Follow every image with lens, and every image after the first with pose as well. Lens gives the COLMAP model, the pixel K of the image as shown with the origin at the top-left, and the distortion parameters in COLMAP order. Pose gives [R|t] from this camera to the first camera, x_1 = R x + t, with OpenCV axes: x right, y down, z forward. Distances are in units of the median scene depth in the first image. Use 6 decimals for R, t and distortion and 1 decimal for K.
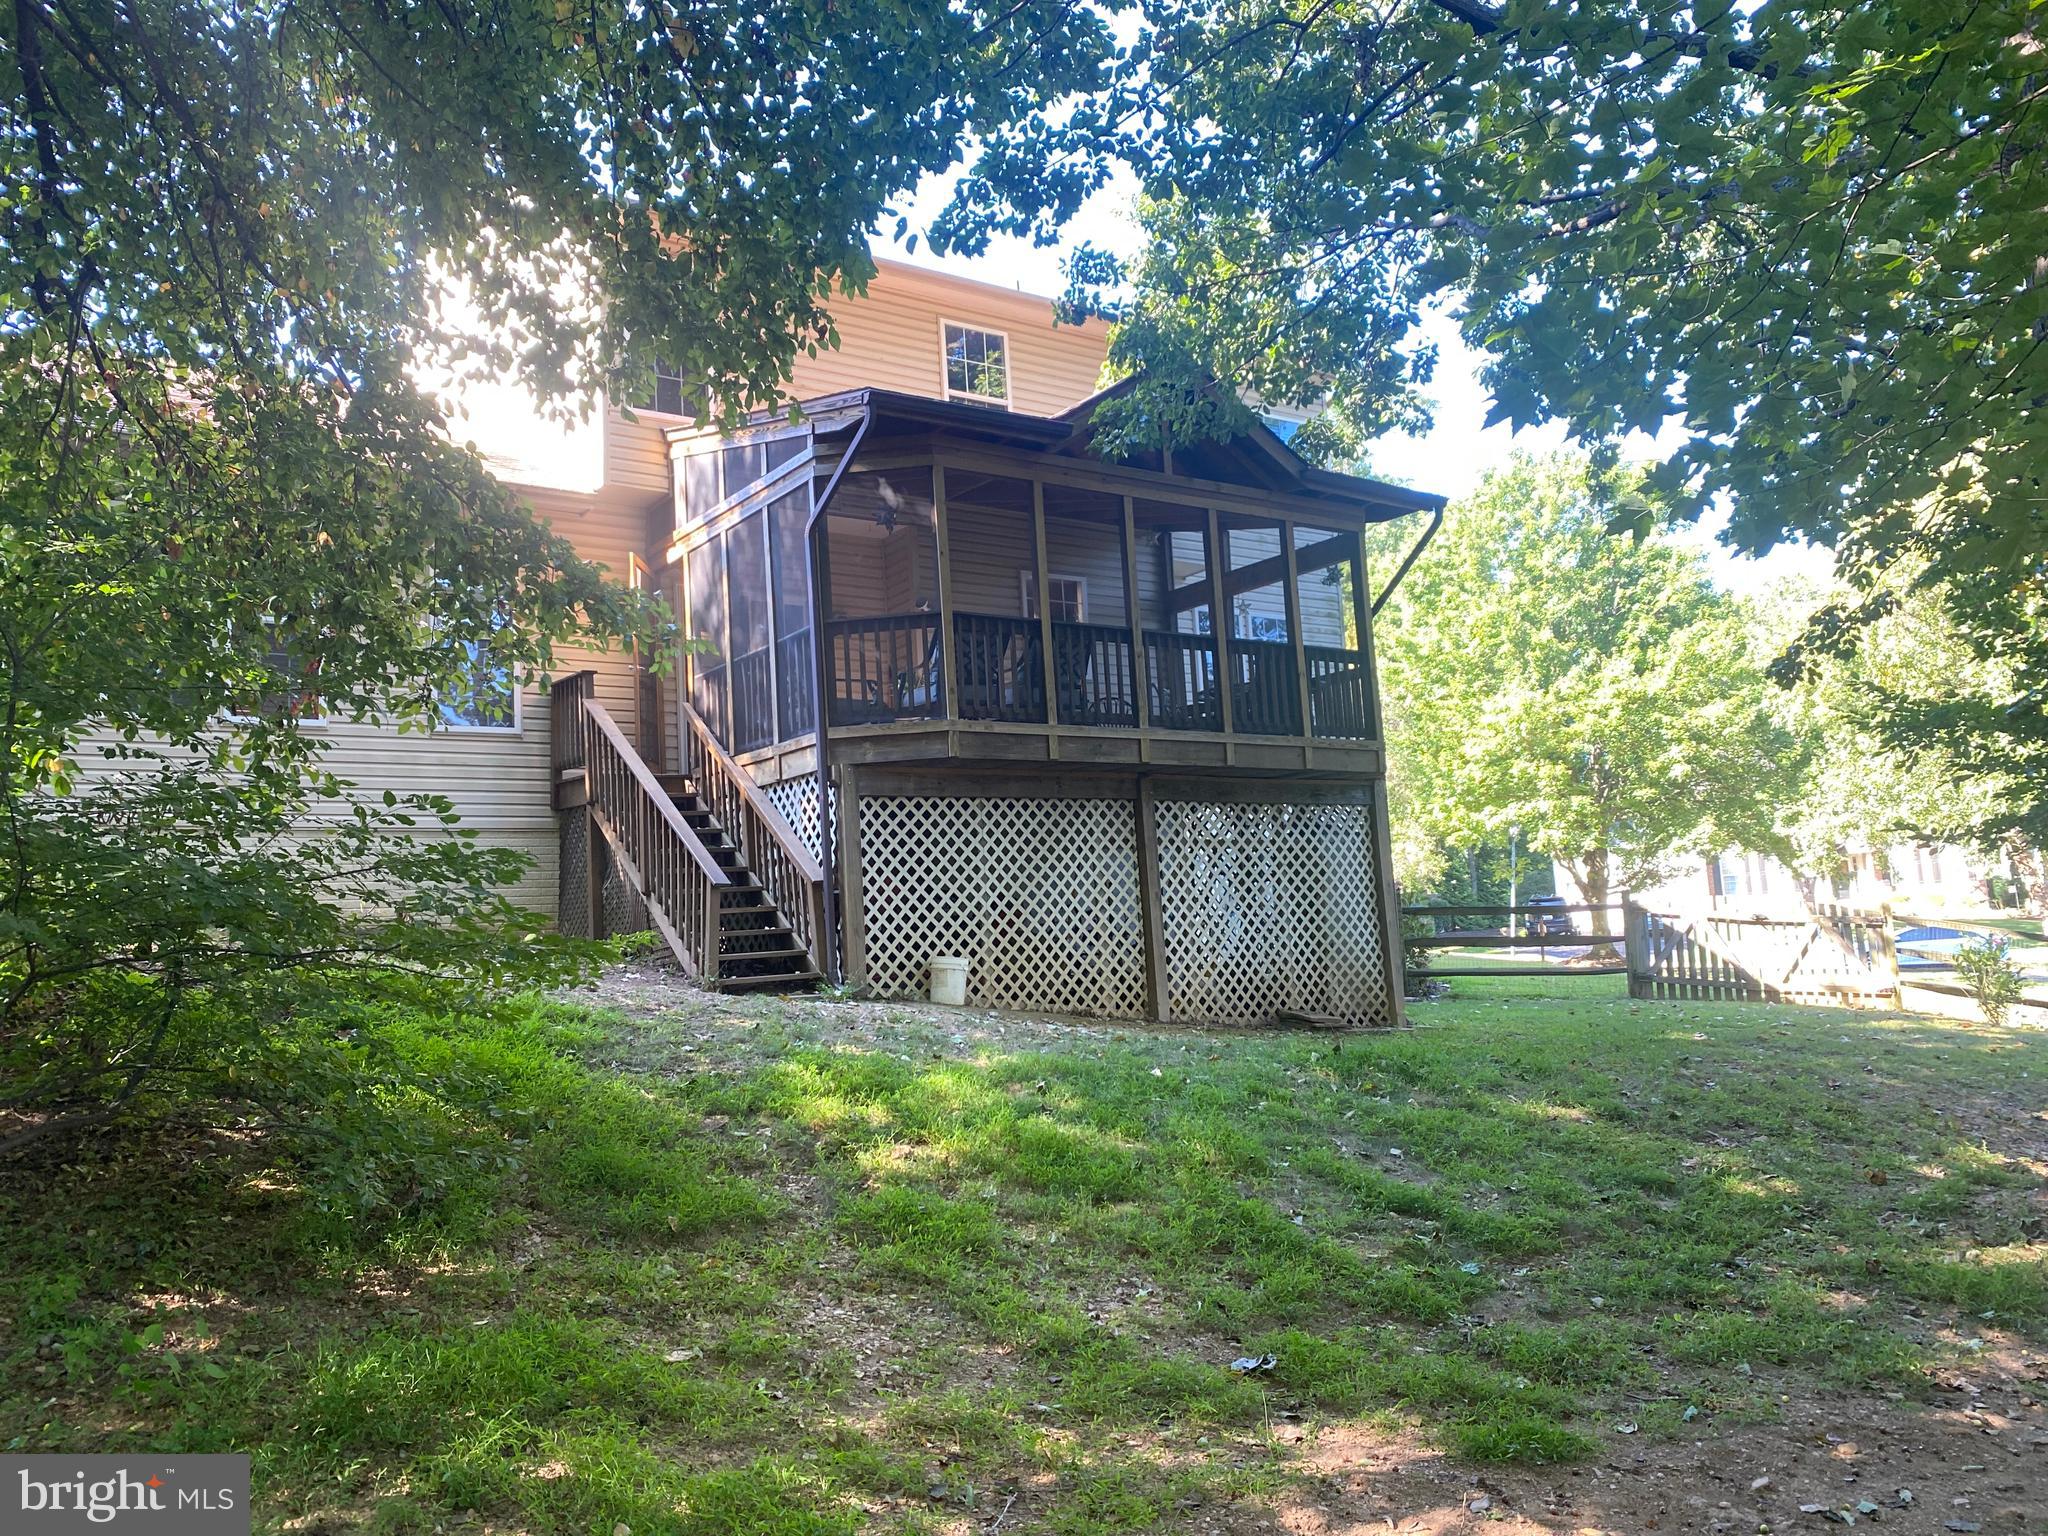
lens RADIAL K [[1533.6, 0, 1020.1], [0, 1533.6, 789.6], [0, 0, 1]] dist [0.100840, -0.289797]
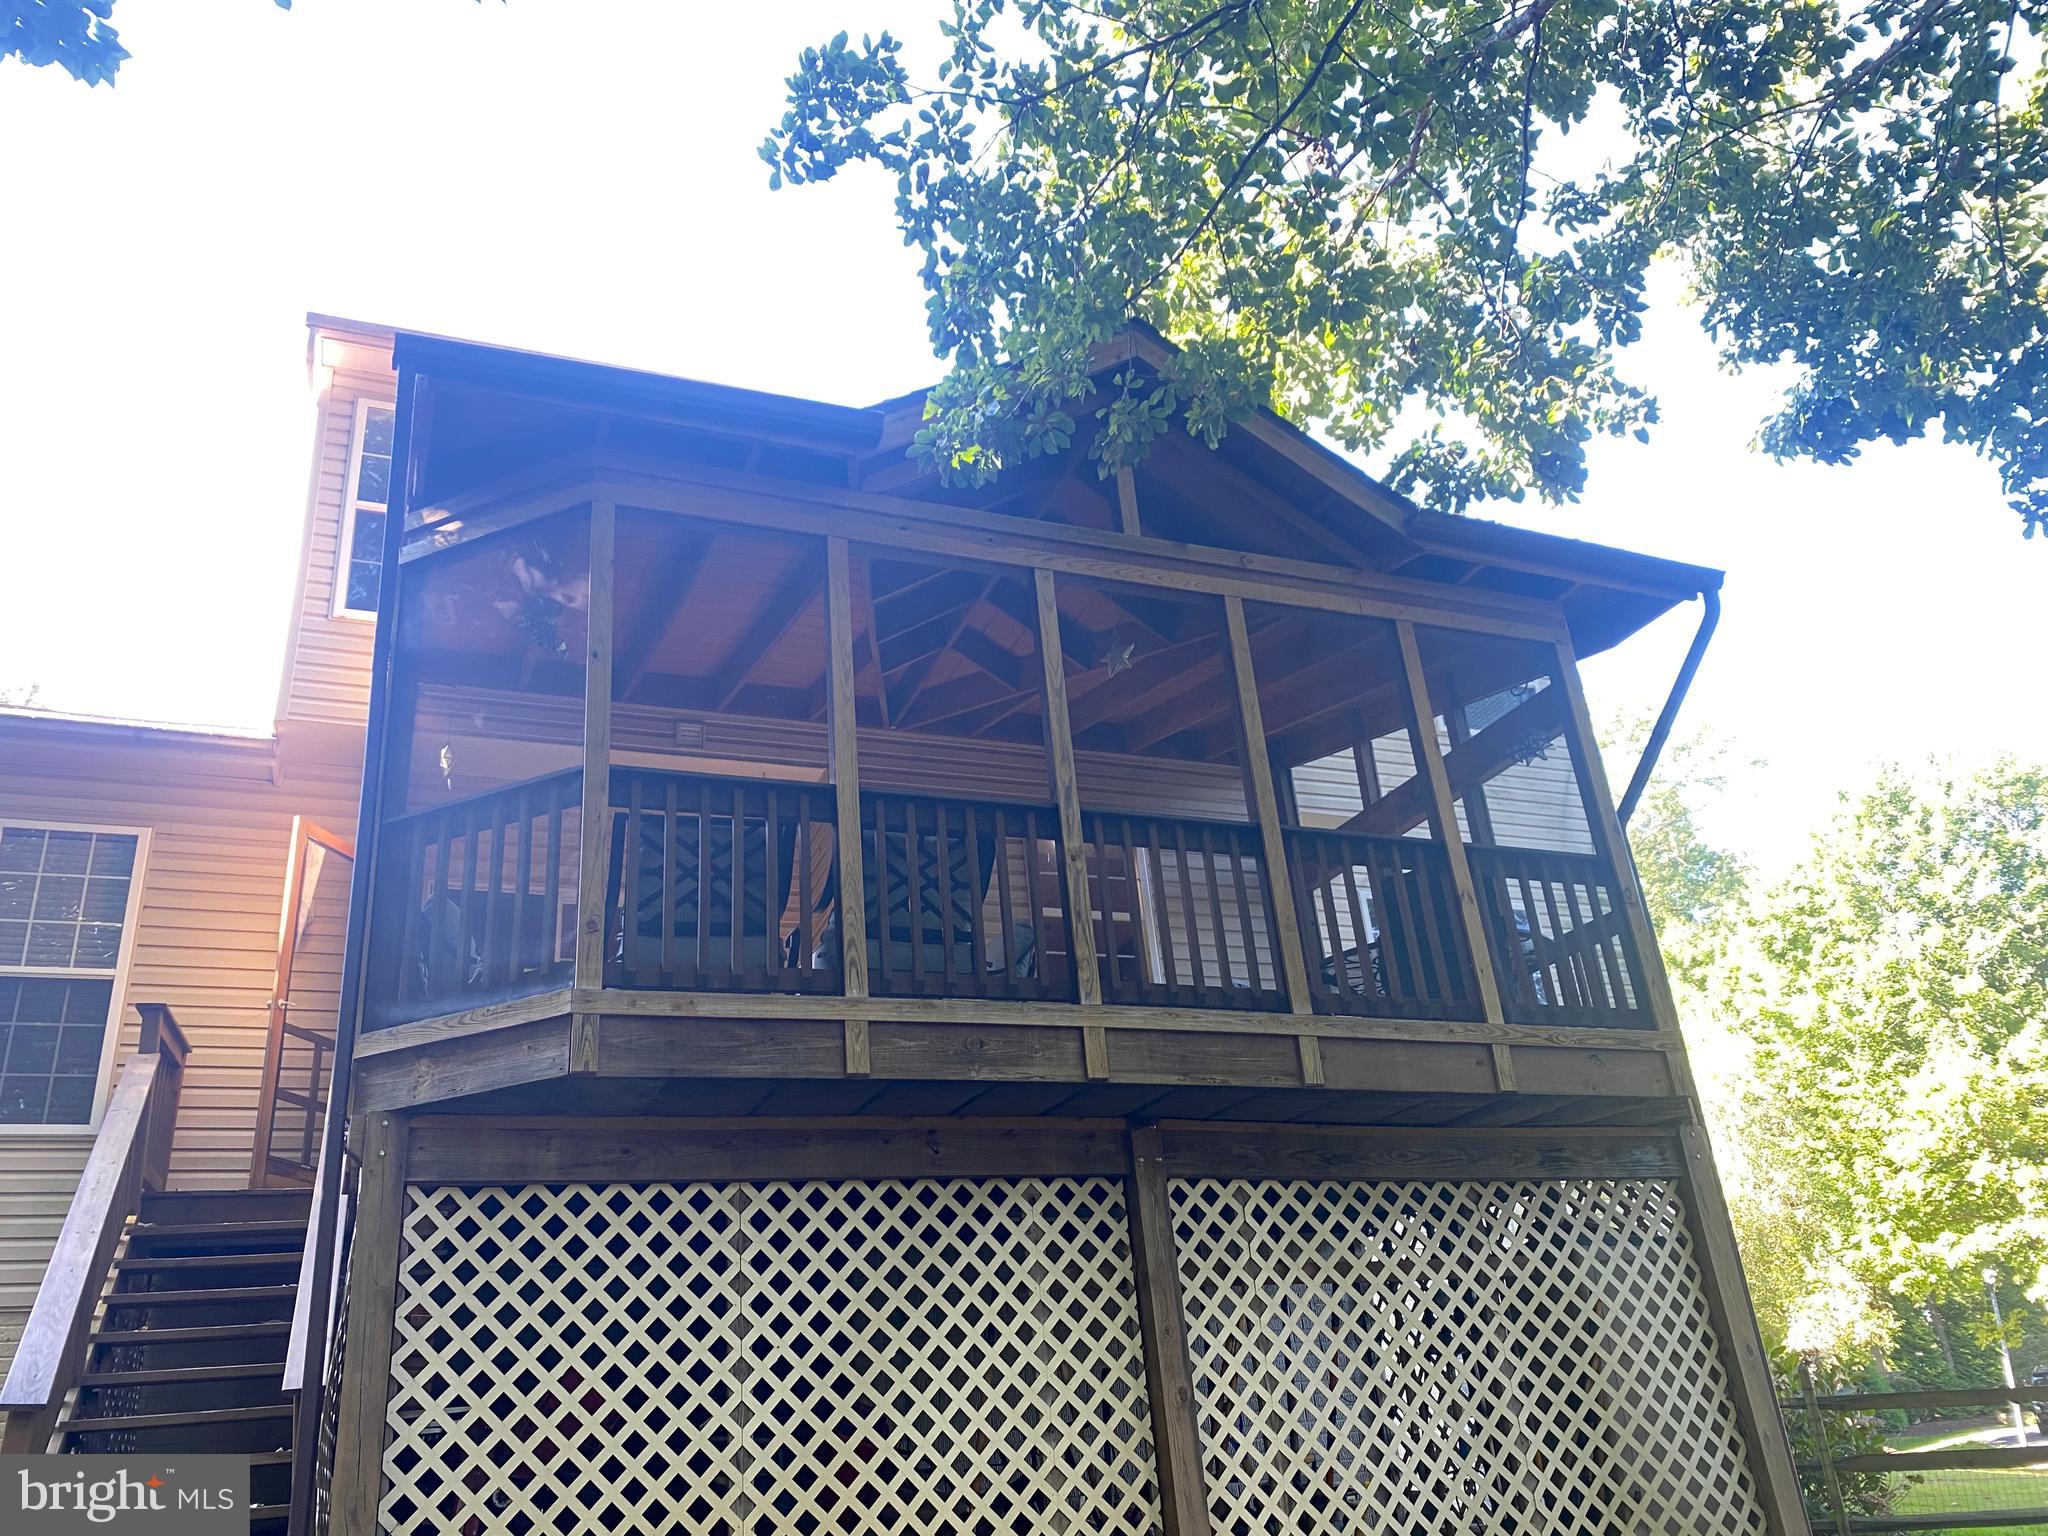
lens RADIAL K [[1570.0, 0, 1025.3], [0, 1570.0, 776.3], [0, 0, 1]] dist [0.009711, -0.004108]
pose [[0.975800, -0.112049, -0.187775, 0.057315], [0.049799, 0.950042, -0.308124, 0.014039], [0.212919, 0.291317, 0.932631, 0.195988]]
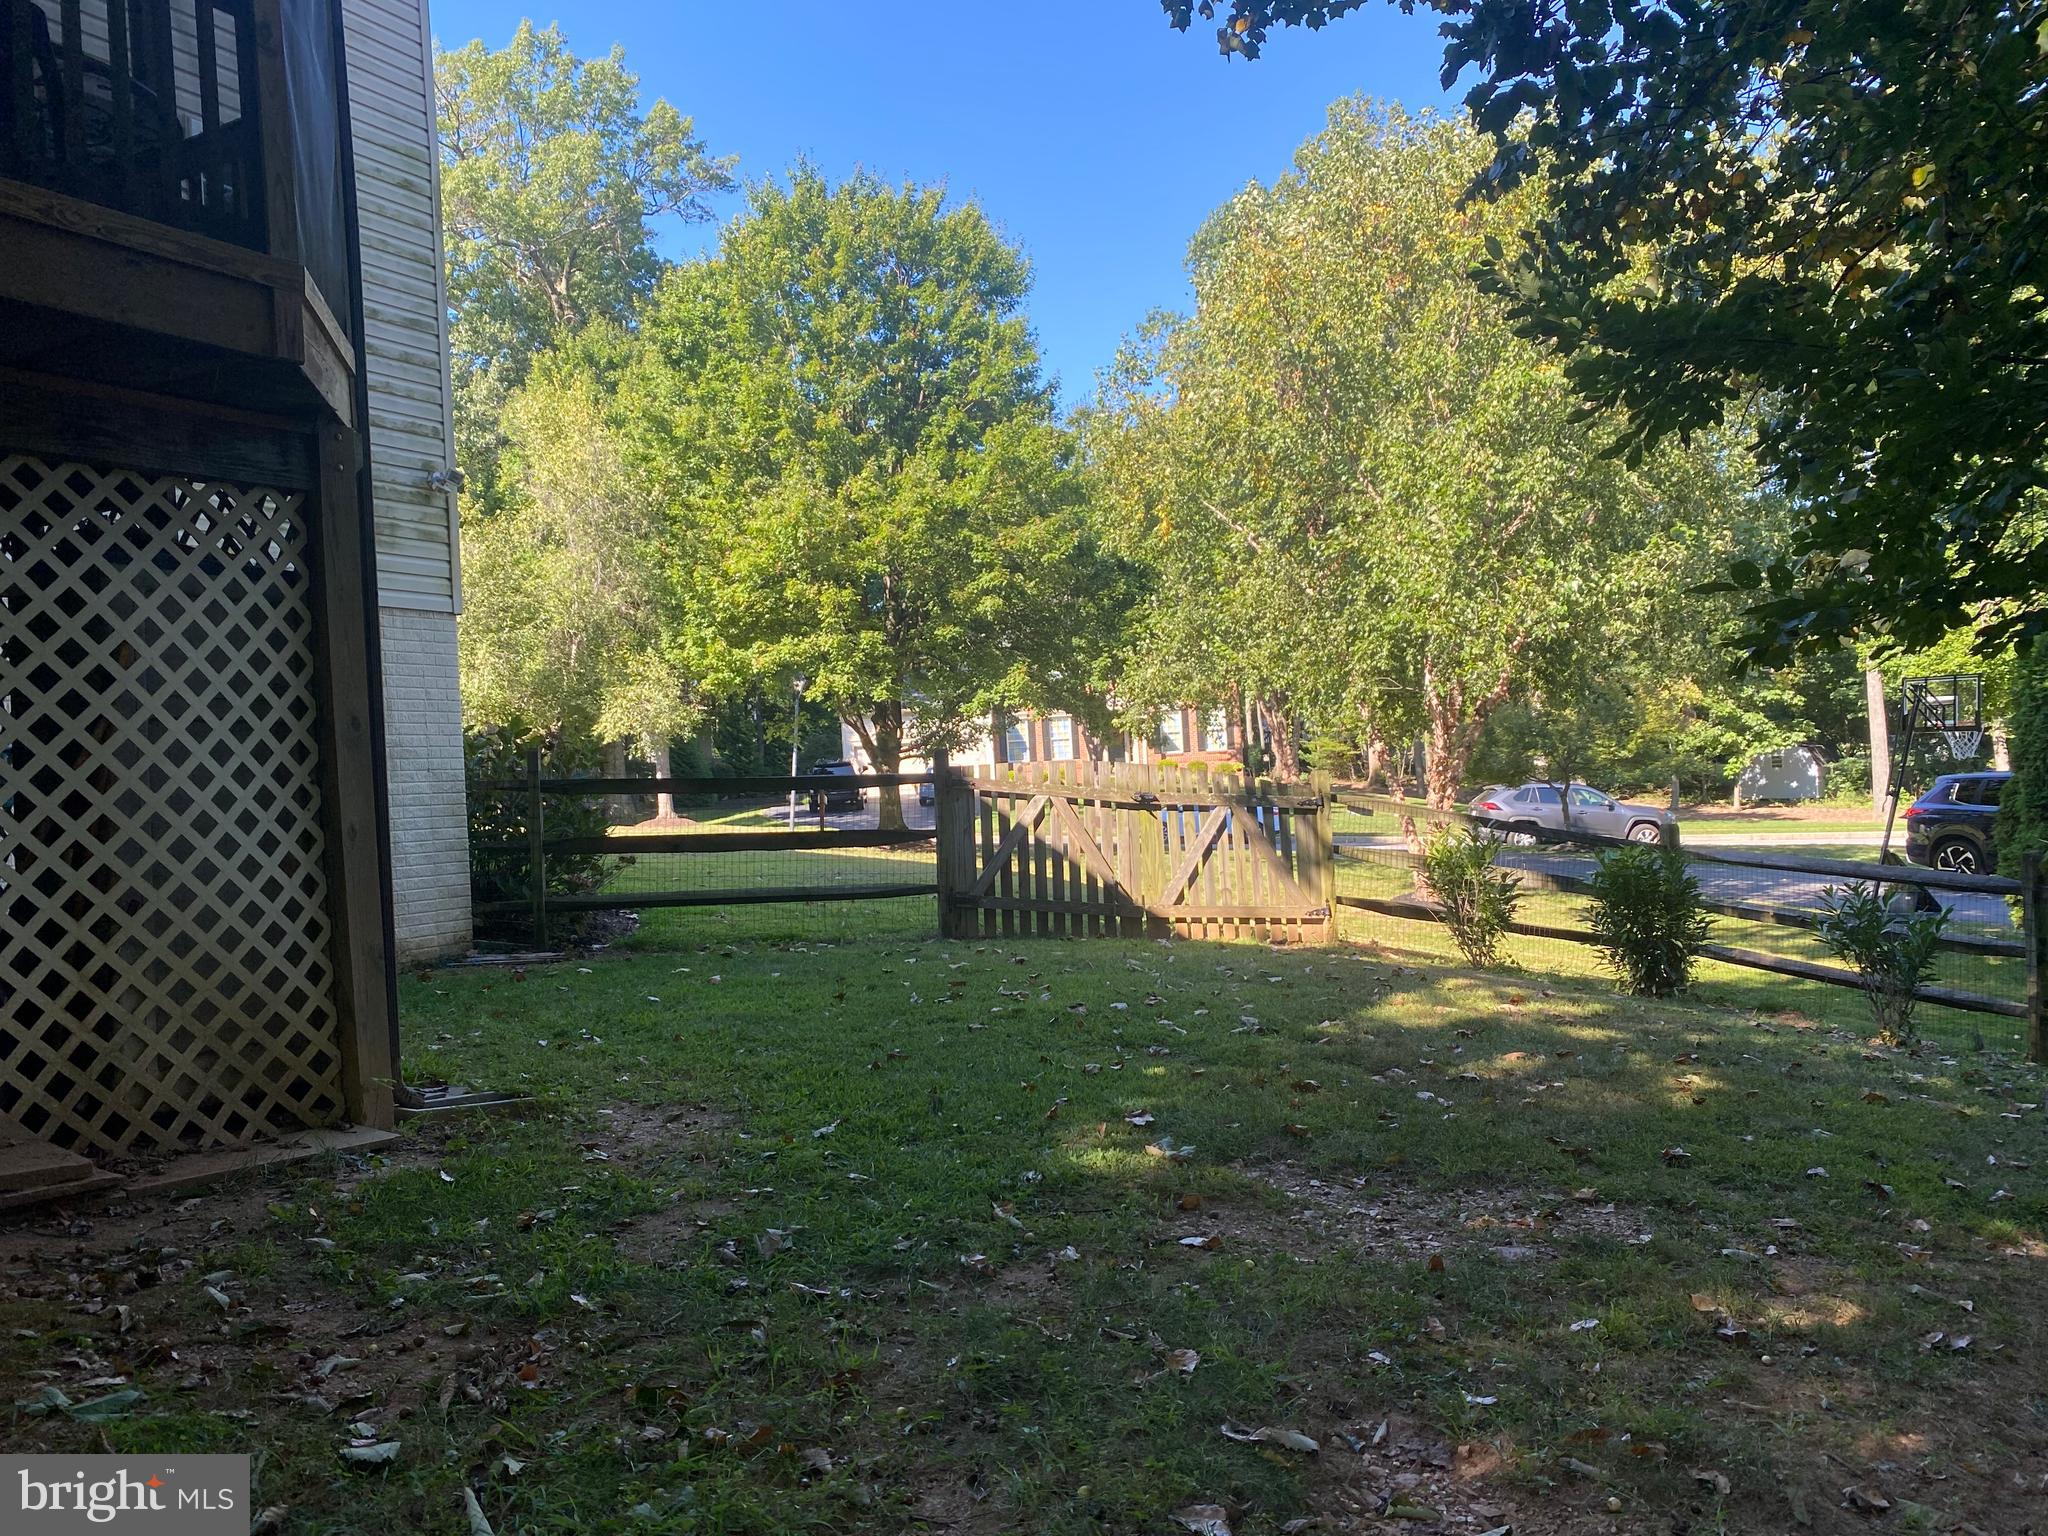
lens RADIAL K [[1533.6, 0, 1020.1], [0, 1533.6, 789.6], [0, 0, 1]] dist [0.100840, -0.289797]
pose [[0.902723, 0.001229, 0.430221, 0.099215], [-0.039198, 0.996072, 0.079404, 0.018804], [-0.428433, -0.088544, 0.899225, 0.270868]]
